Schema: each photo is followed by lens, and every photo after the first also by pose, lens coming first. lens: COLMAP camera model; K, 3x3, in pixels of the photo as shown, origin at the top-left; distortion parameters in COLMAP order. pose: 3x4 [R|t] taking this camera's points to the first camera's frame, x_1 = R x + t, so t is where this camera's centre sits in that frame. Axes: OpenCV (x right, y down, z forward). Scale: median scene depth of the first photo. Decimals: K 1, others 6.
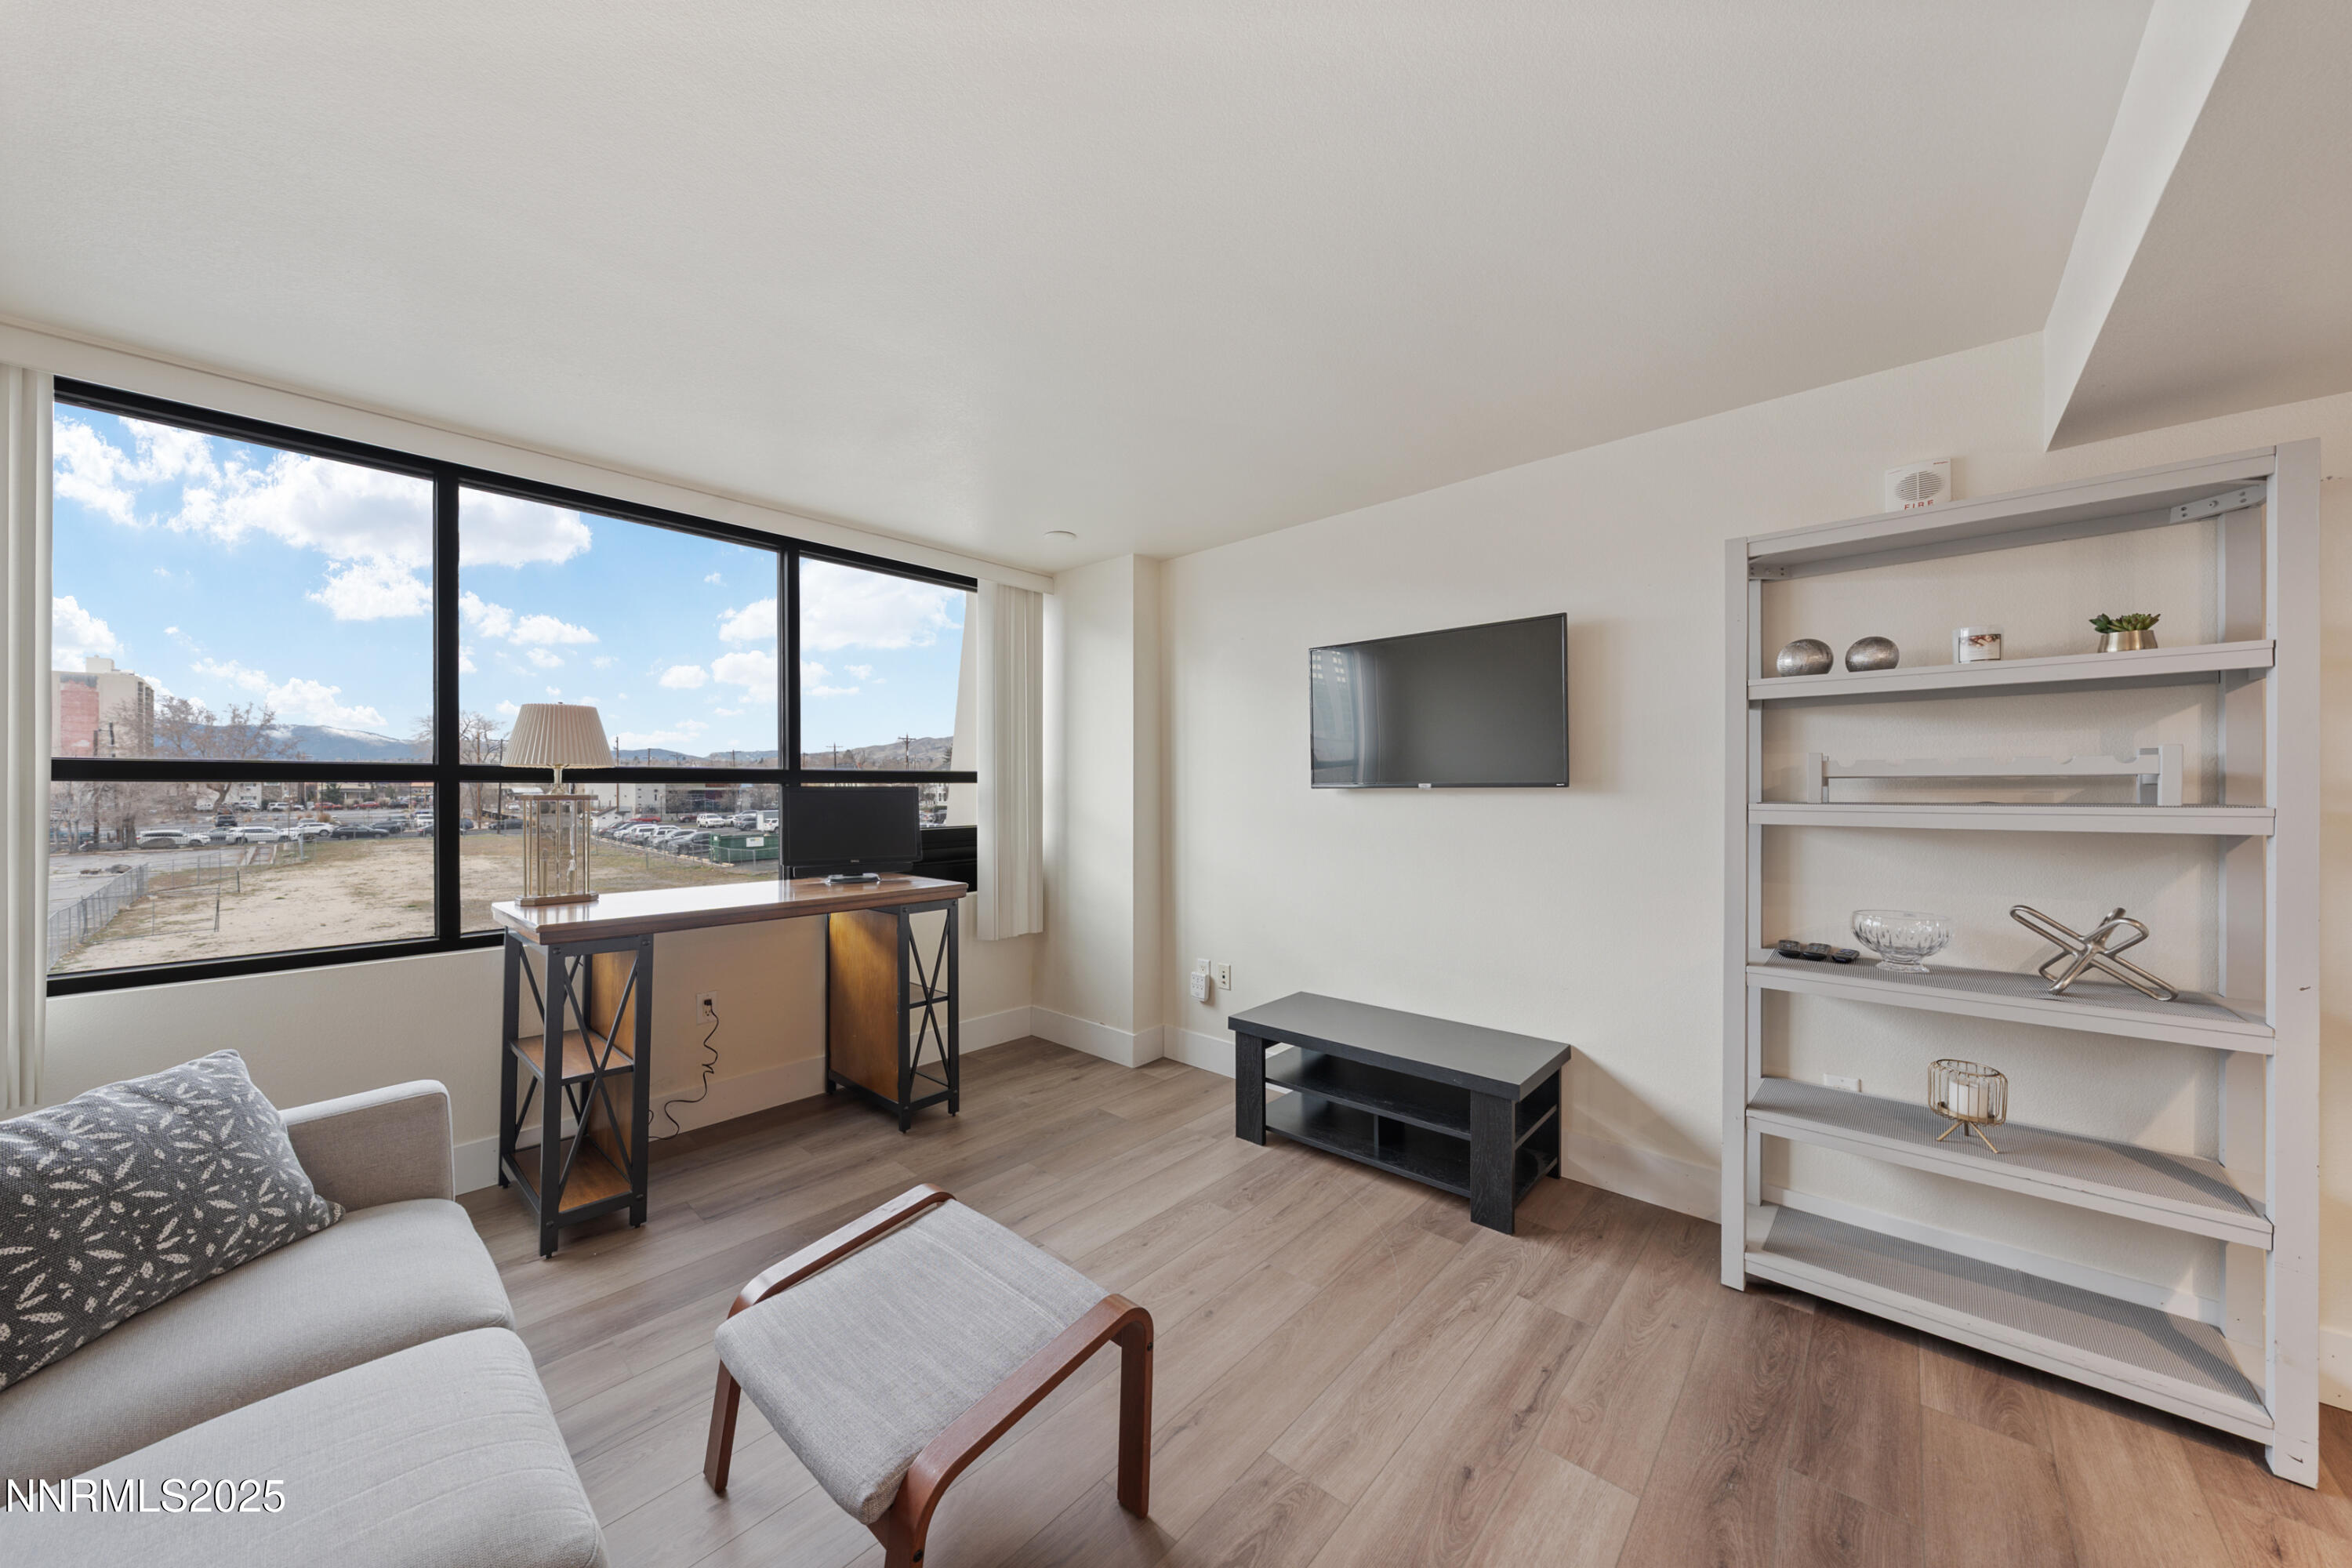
lens RADIAL K [[804.0, 0, 1168.2], [0, 804.0, 787.4], [0, 0, 1]] dist [-0.001772, -0.000300]
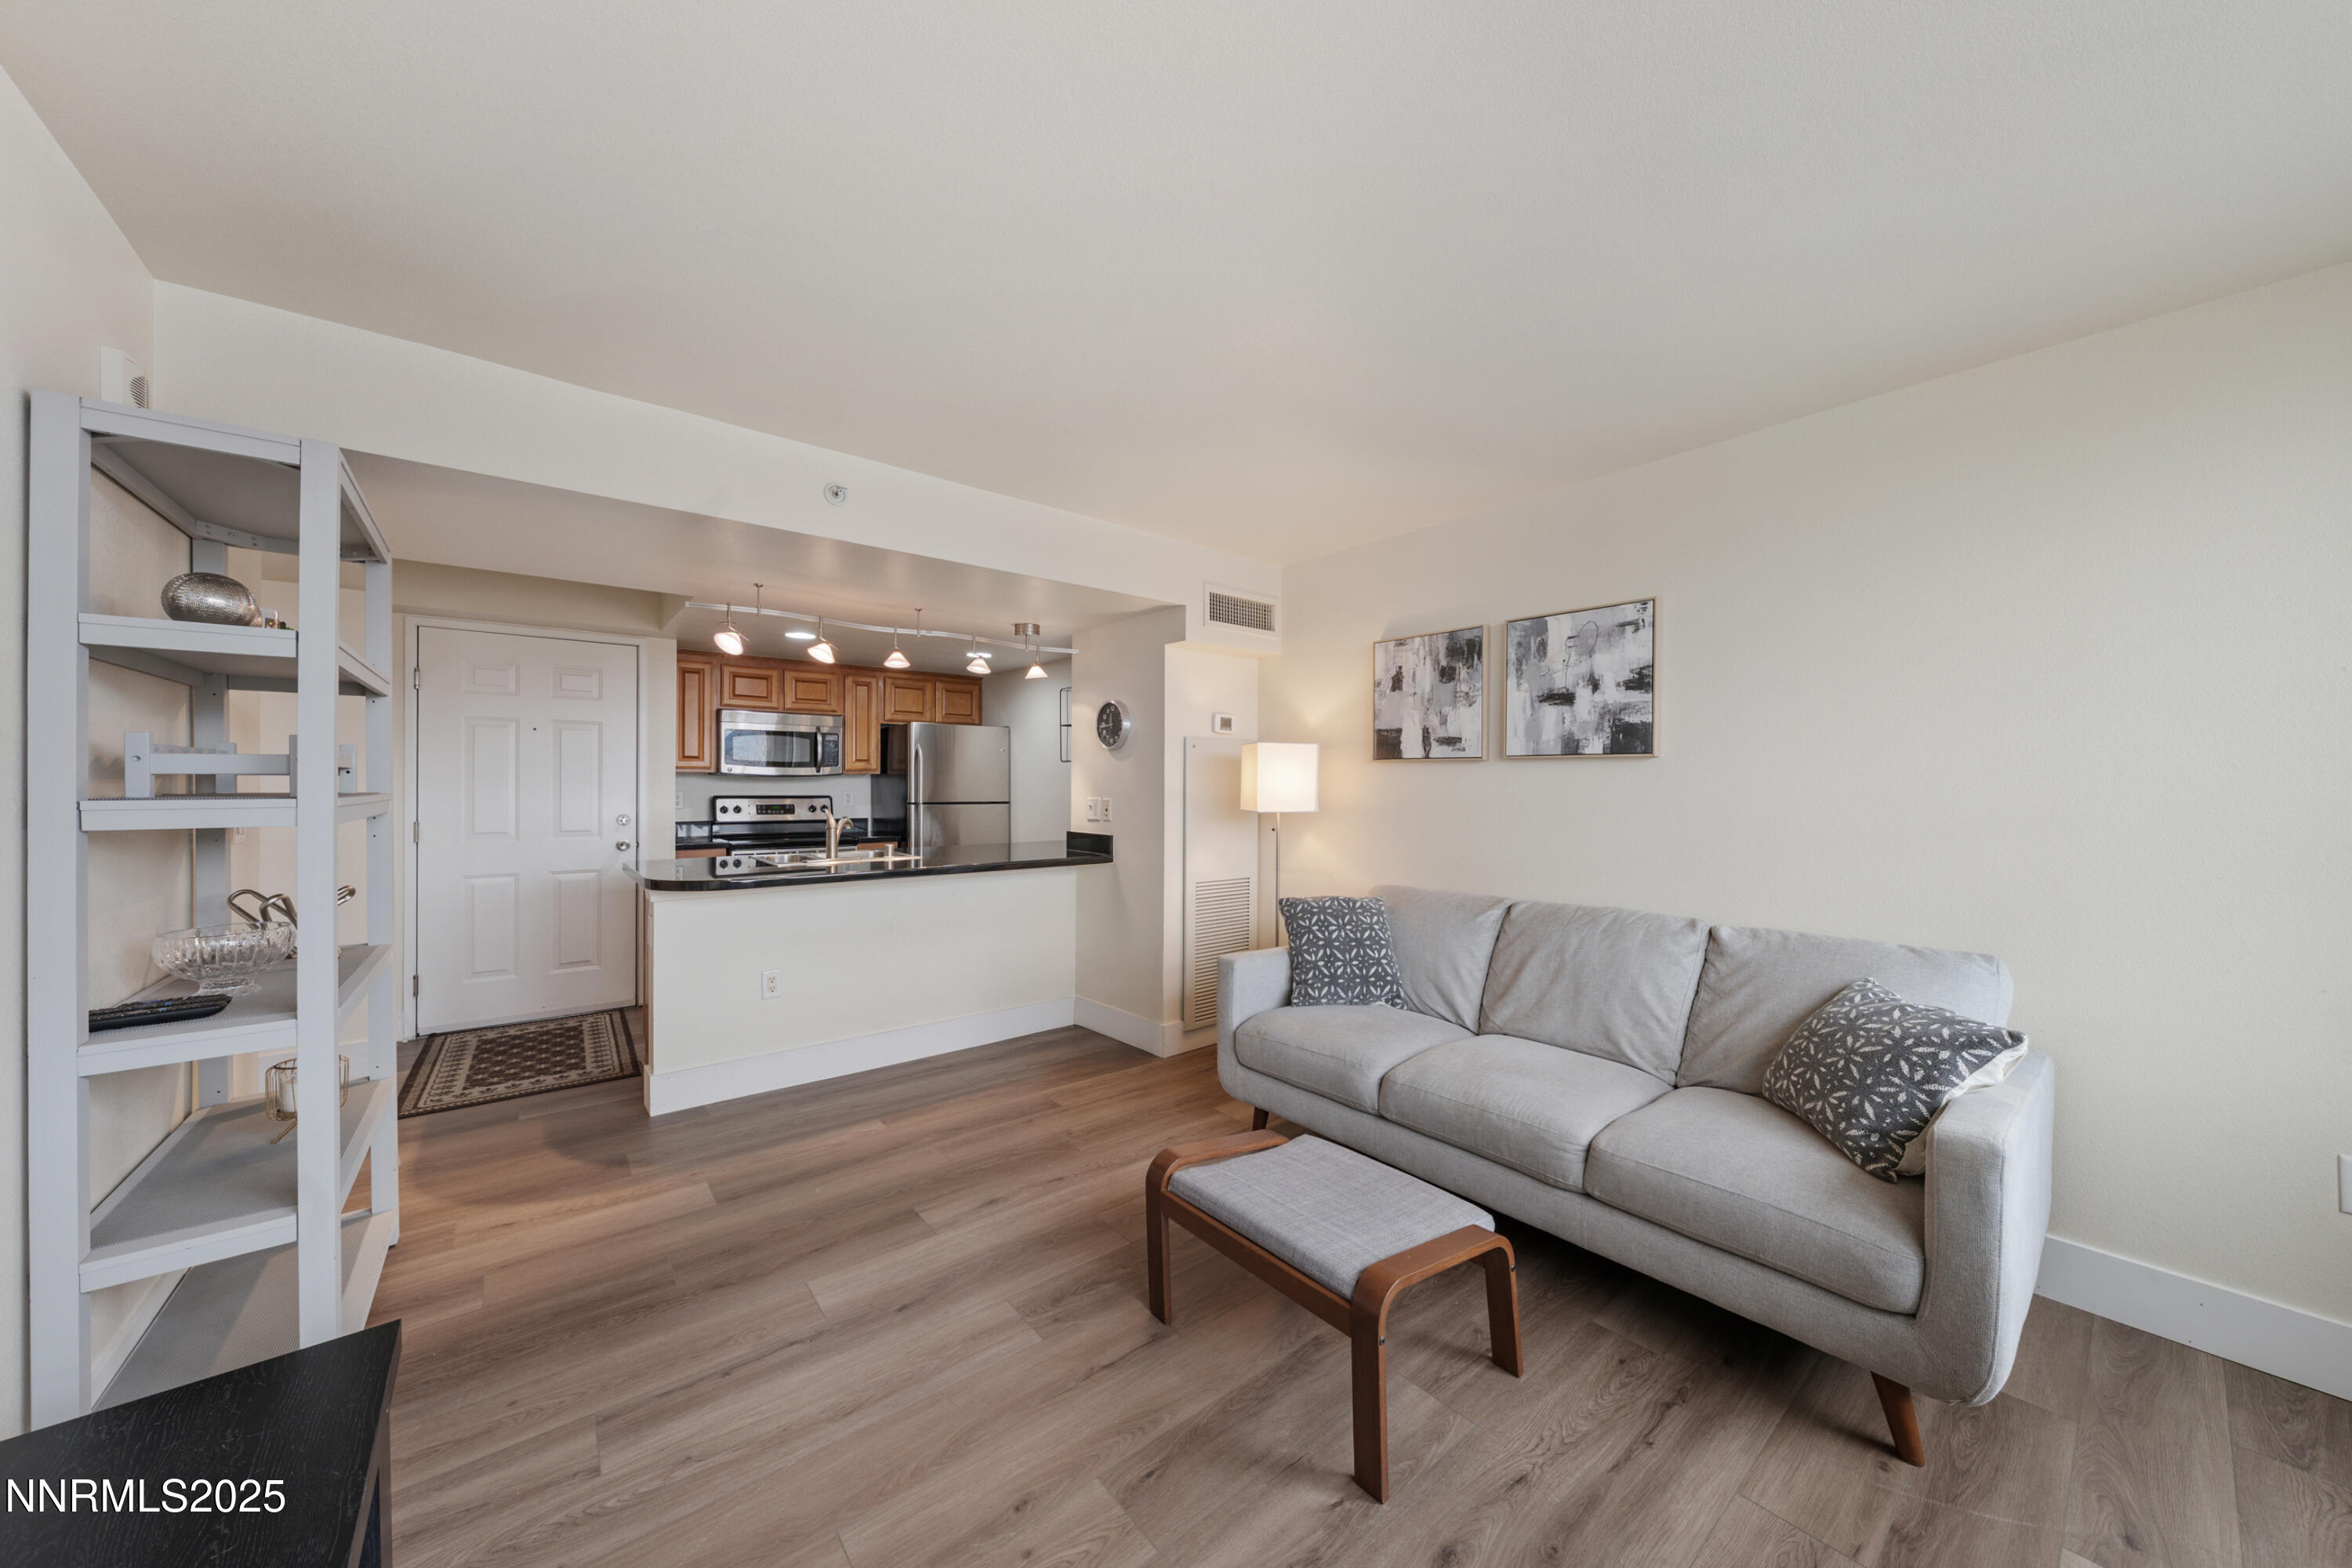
lens RADIAL K [[804.0, 0, 1180.3], [0, 804.0, 782.4], [0, 0, 1]] dist [-0.001772, -0.000300]
pose [[-0.990249, 0.000784, 0.139309, -0.149663], [0.000508, 0.999998, -0.002019, 0.003817], [-0.139310, -0.001929, -0.990247, 1.315715]]
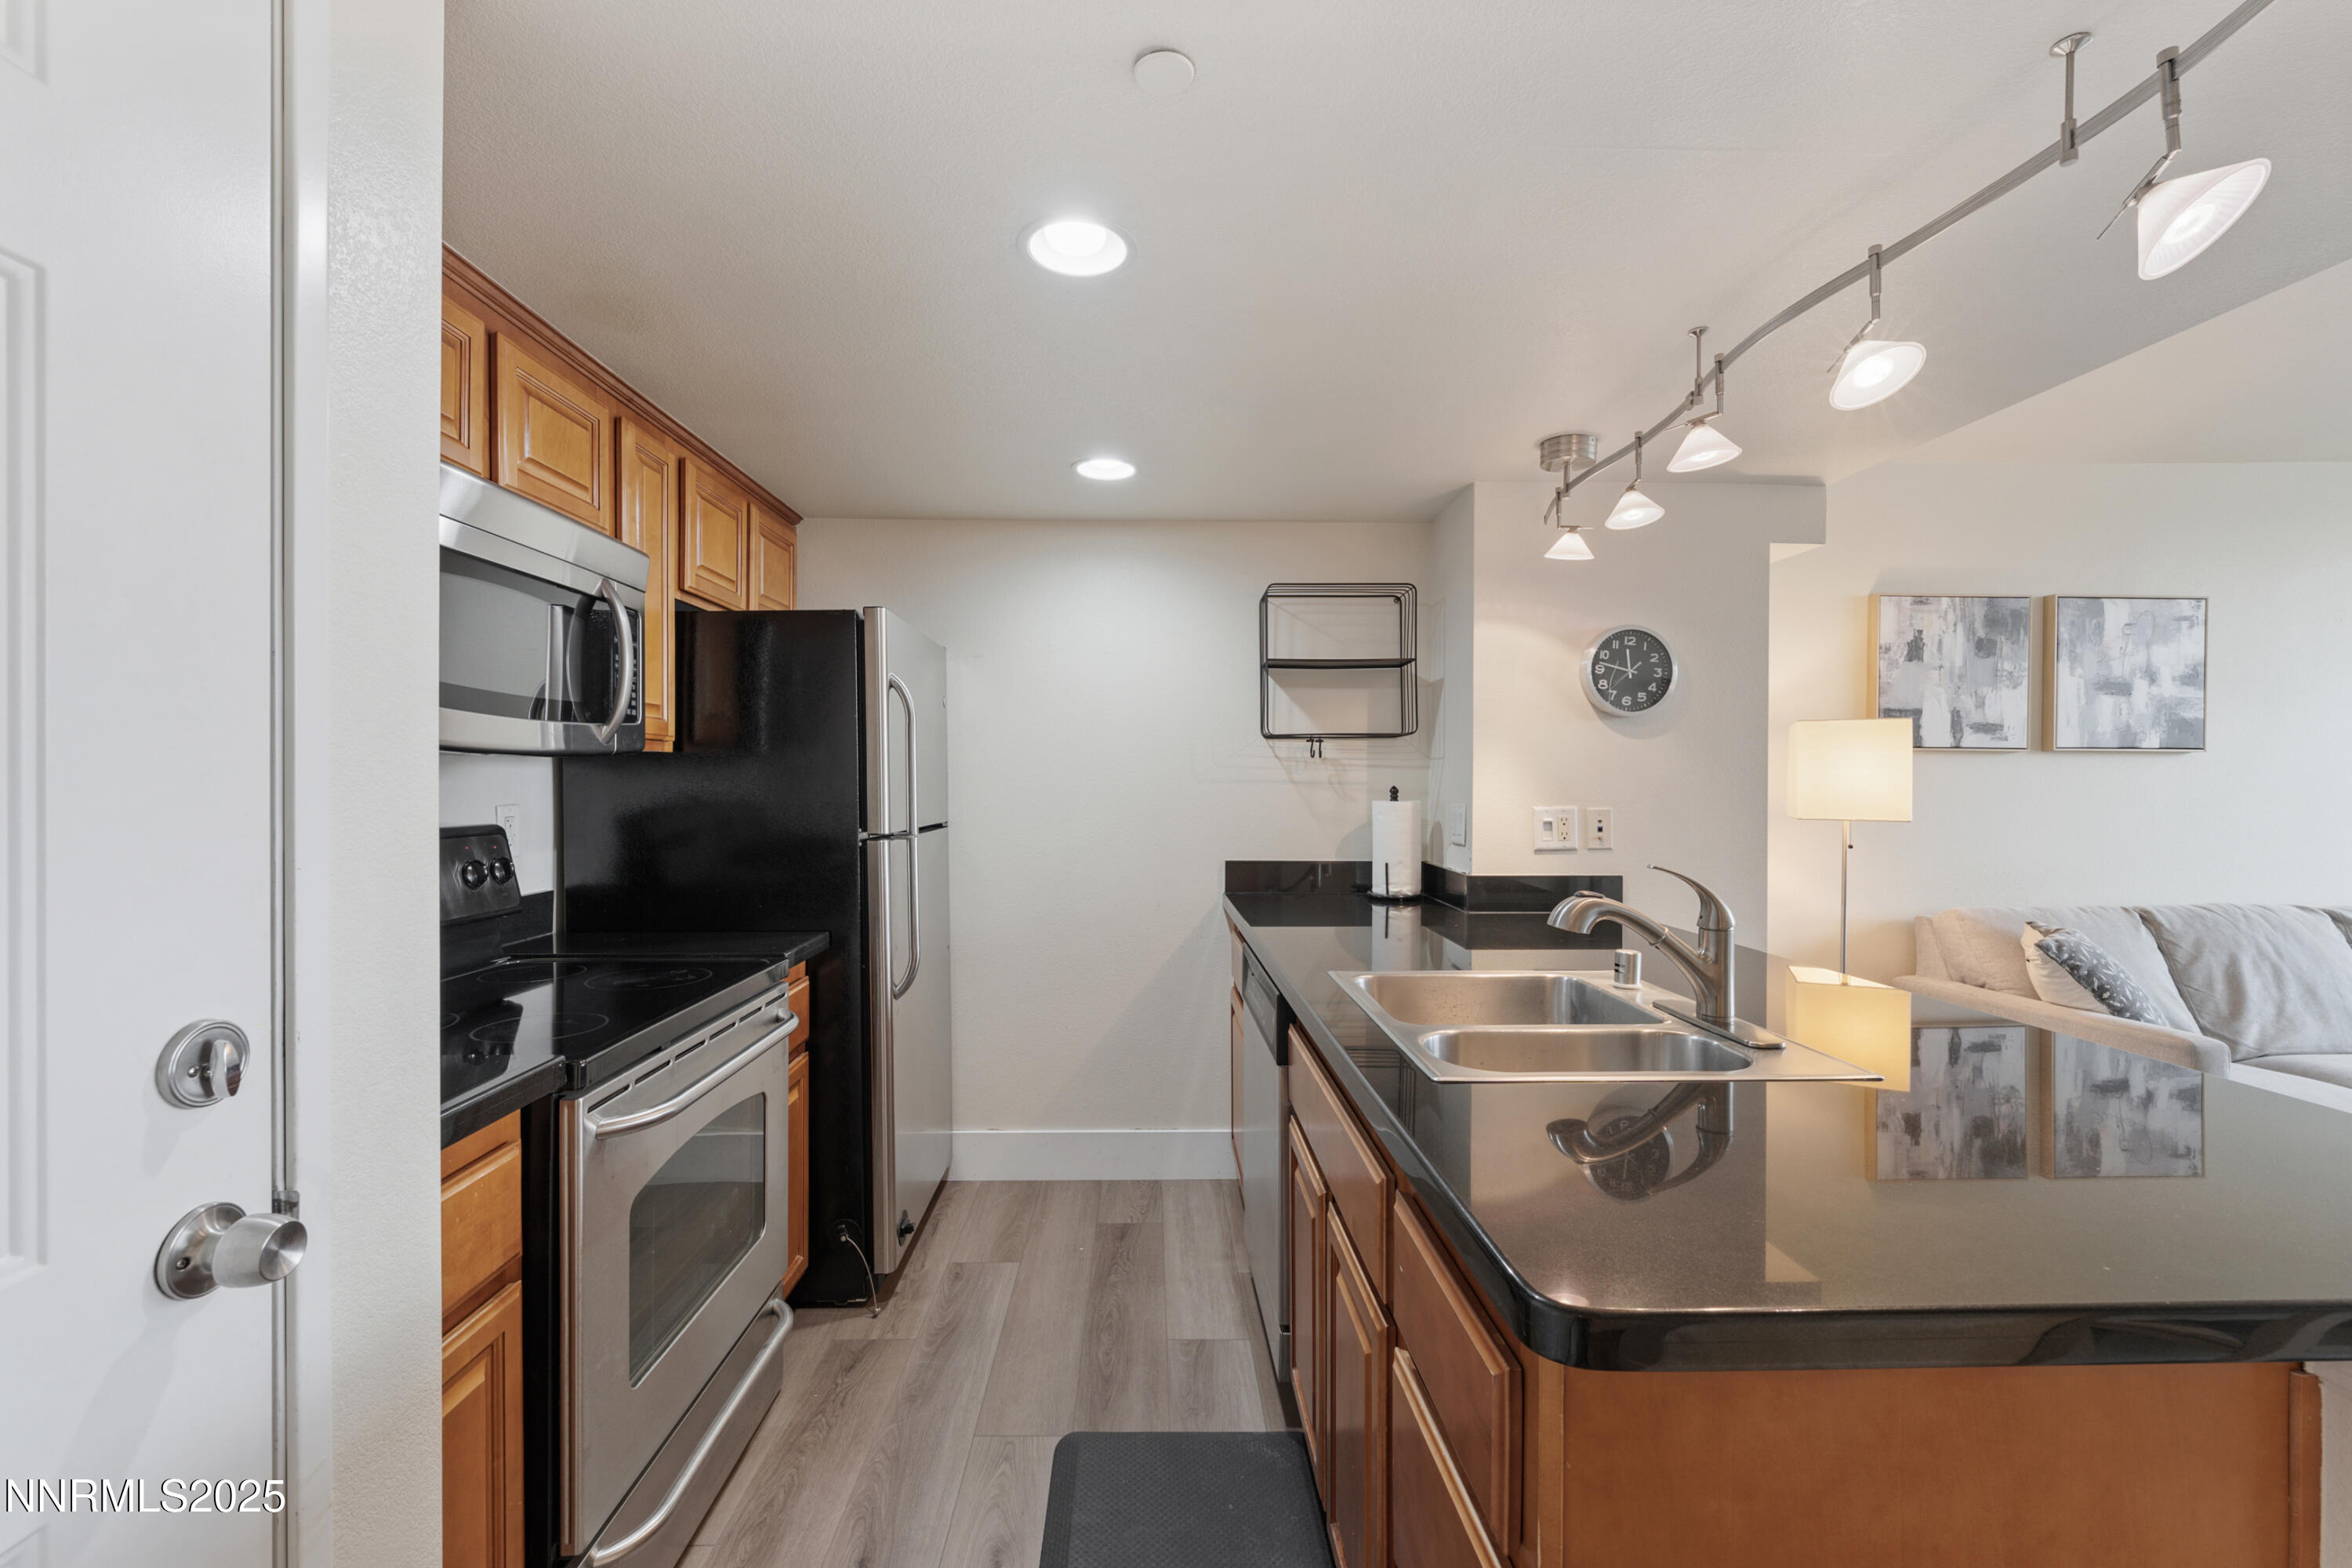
lens RADIAL K [[965.8, 0, 1178.9], [0, 965.8, 784.0], [0, 0, 1]] dist [0.000732, 0.000483]
pose [[-0.719542, 0.006324, -0.694420, 1.282781], [0.001660, 0.999971, 0.007385, -0.001395], [0.694447, 0.004161, -0.719532, 0.156497]]
